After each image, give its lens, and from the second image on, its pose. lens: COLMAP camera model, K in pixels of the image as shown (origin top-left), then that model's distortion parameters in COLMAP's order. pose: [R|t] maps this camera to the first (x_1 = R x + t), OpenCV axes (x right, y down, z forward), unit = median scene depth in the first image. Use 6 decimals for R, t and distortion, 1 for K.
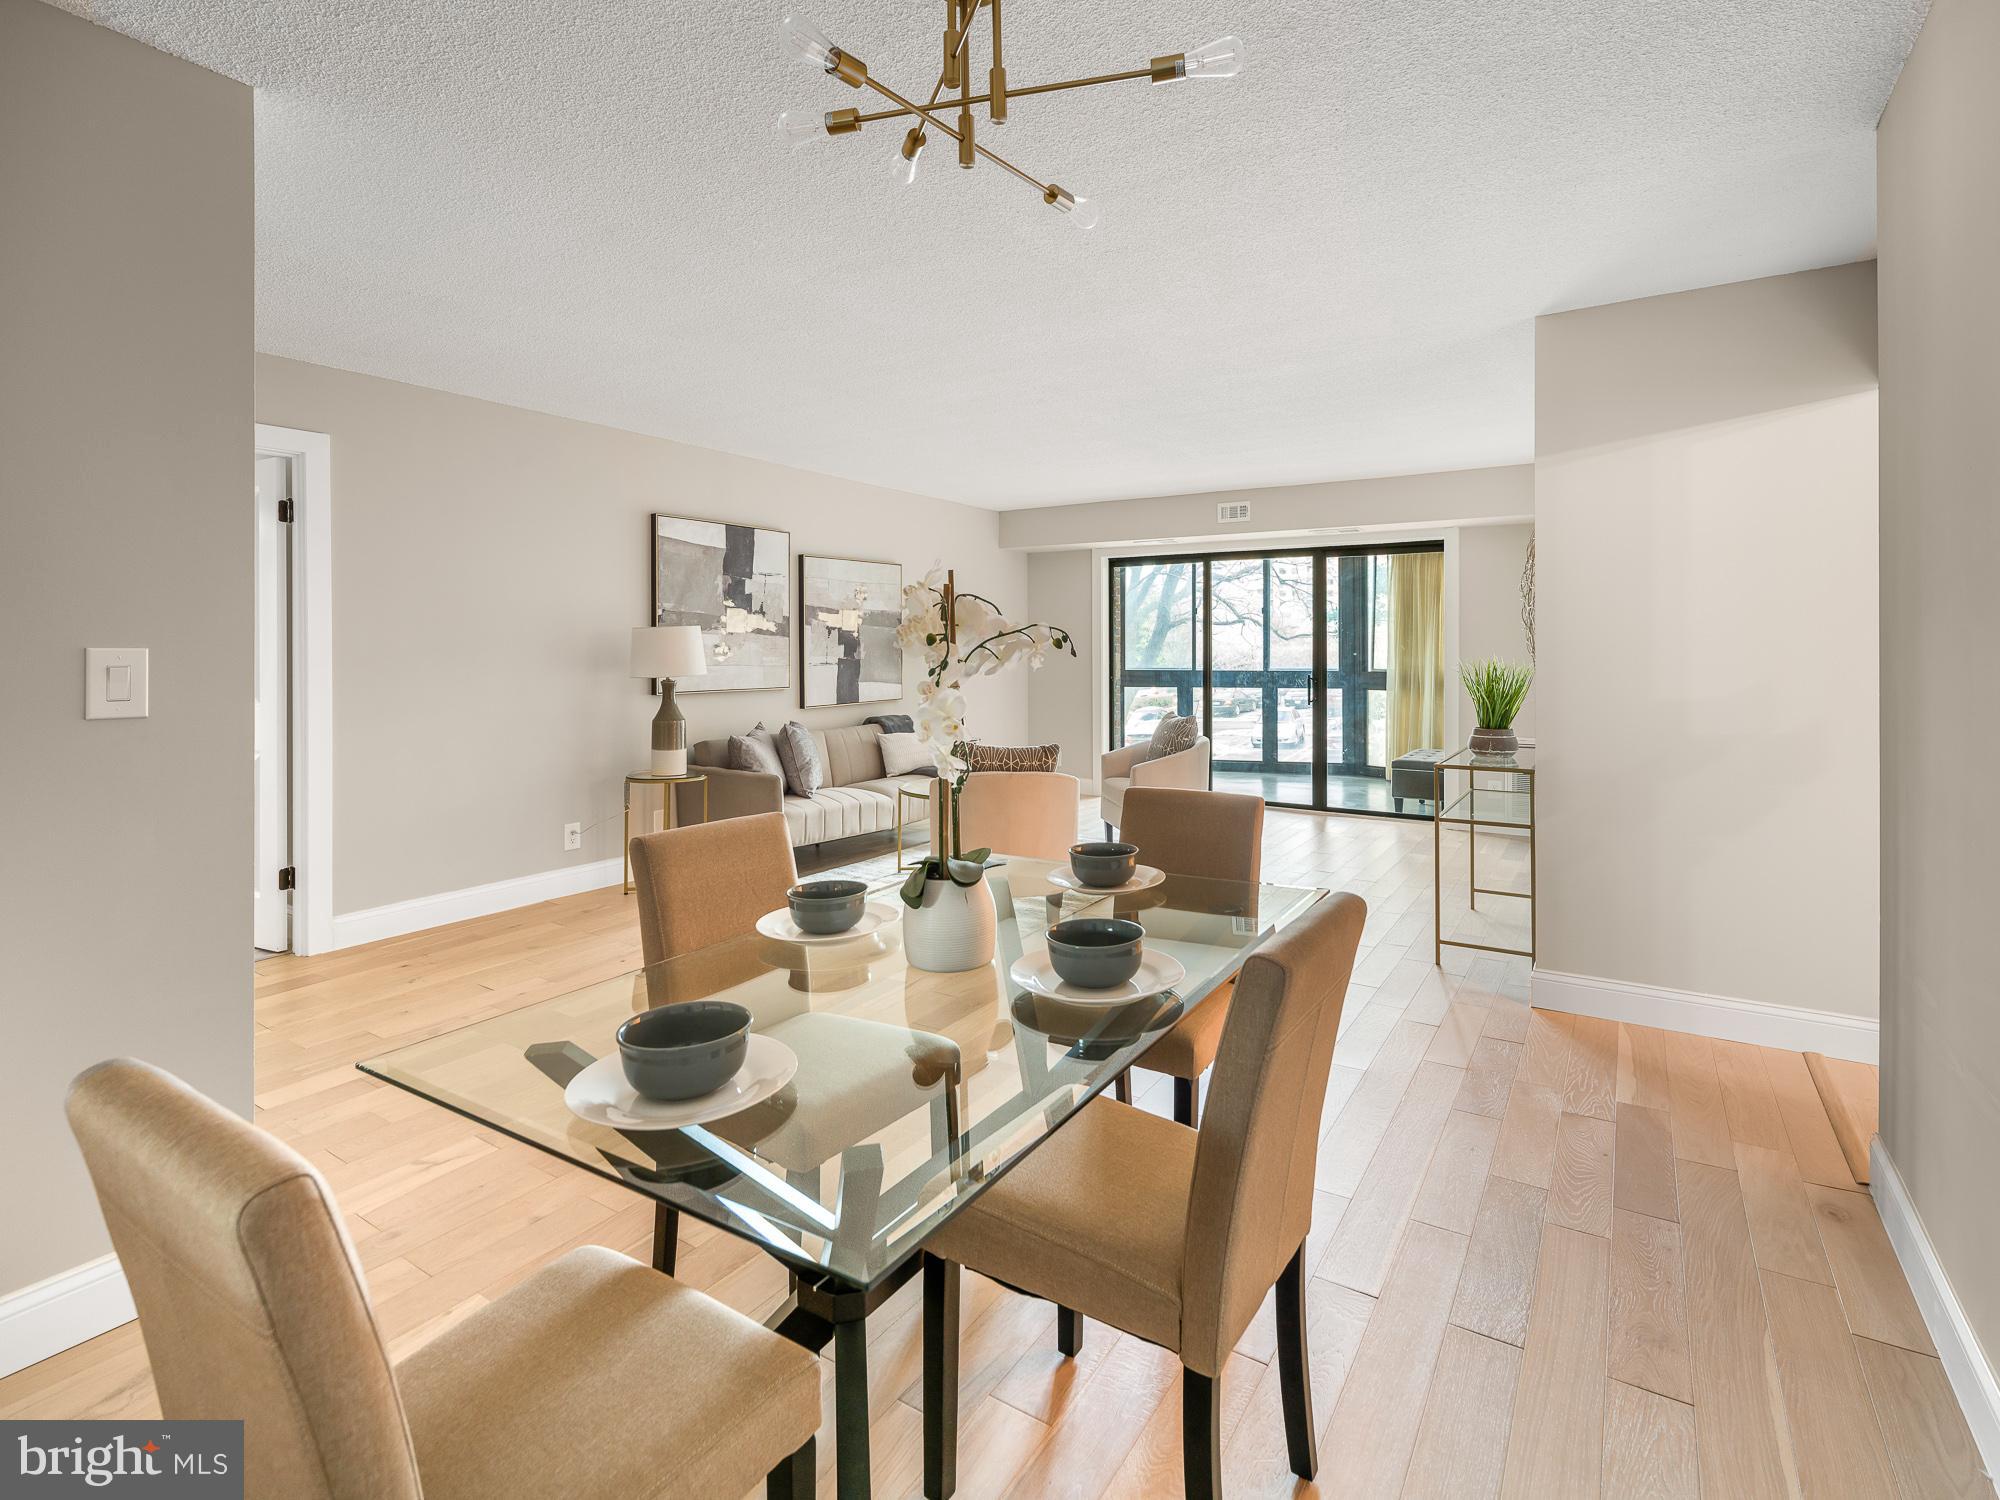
lens RADIAL K [[967.9, 0, 1011.8], [0, 967.9, 641.4], [0, 0, 1]] dist [0.002701, -0.000769]
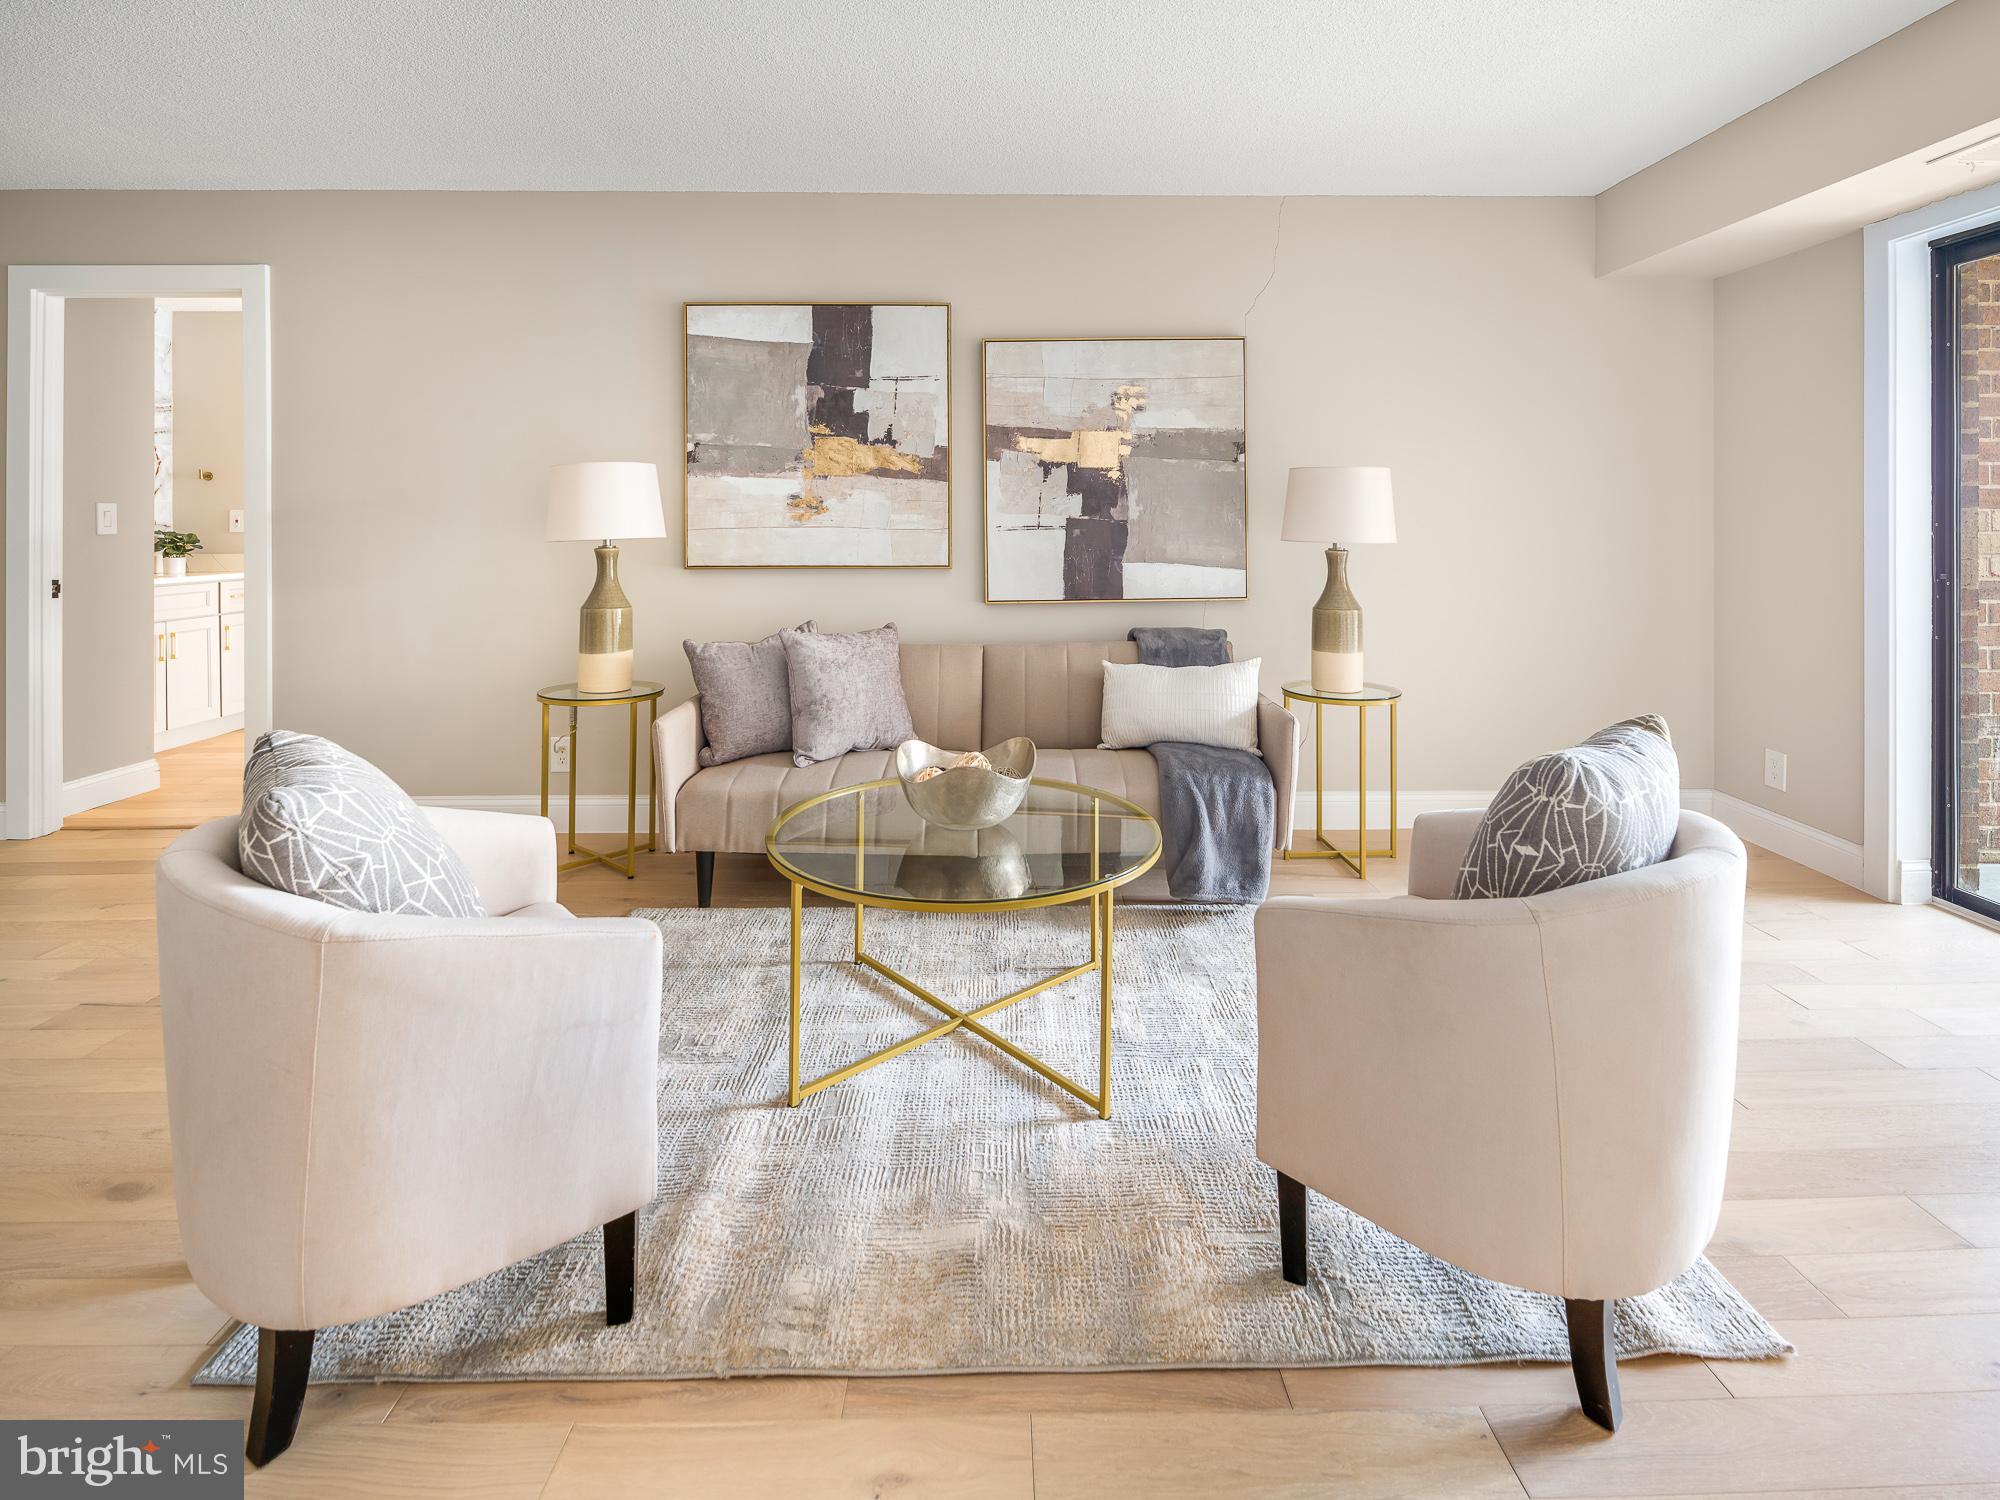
lens RADIAL K [[956.2, 0, 1017.9], [0, 956.2, 518.1], [0, 0, 1]] dist [0.000689, -0.000097]
pose [[0.555950, -0.002574, -0.831212, 0.269220], [0.007382, 0.999971, 0.001841, 0.016646], [0.831183, -0.007160, 0.555953, 0.681767]]
